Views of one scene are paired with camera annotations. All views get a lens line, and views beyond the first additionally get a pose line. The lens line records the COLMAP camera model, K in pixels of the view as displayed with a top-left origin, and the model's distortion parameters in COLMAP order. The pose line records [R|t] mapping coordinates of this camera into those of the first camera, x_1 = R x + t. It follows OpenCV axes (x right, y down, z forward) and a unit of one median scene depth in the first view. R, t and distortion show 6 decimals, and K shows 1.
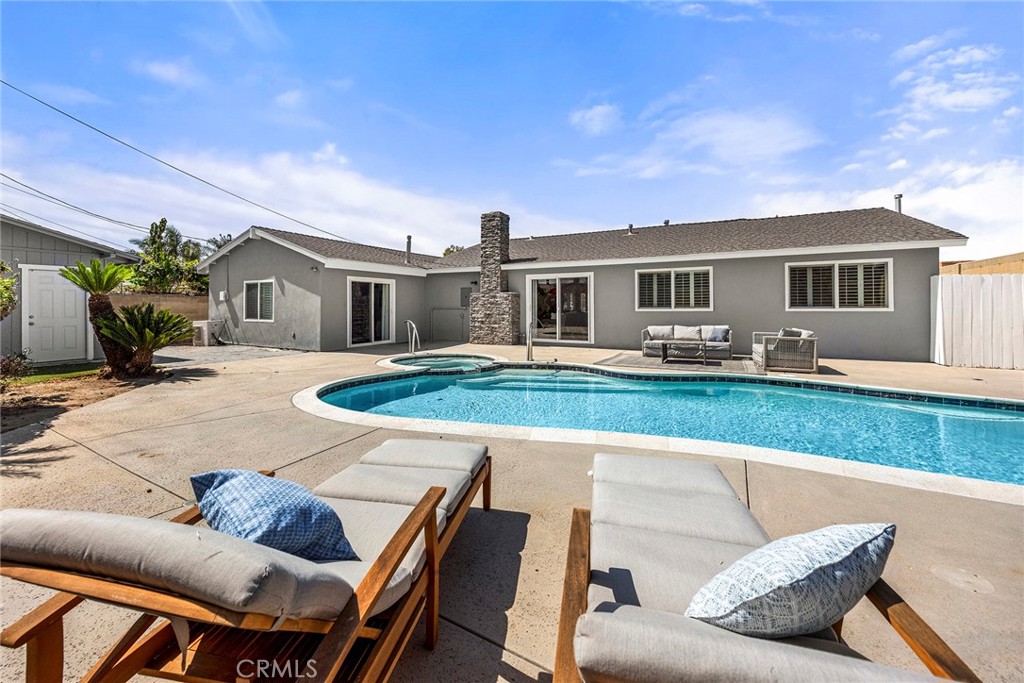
lens RADIAL K [[395.4, 0, 512.4], [0, 395.4, 333.3], [0, 0, 1]] dist [0.009899, -0.000124]
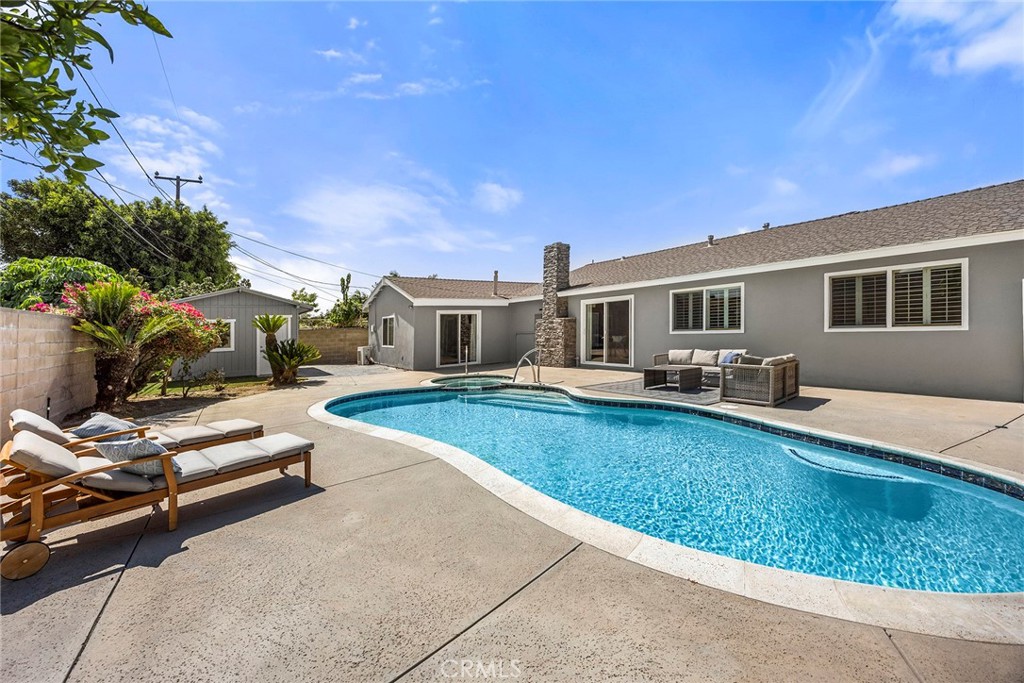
lens RADIAL K [[395.4, 0, 508.5], [0, 395.4, 351.1], [0, 0, 1]] dist [0.009899, -0.000124]
pose [[0.898226, -0.004114, -0.439514, 0.339668], [0.002645, 0.999989, -0.003954, -0.010557], [0.439525, 0.002389, 0.898227, -0.021569]]
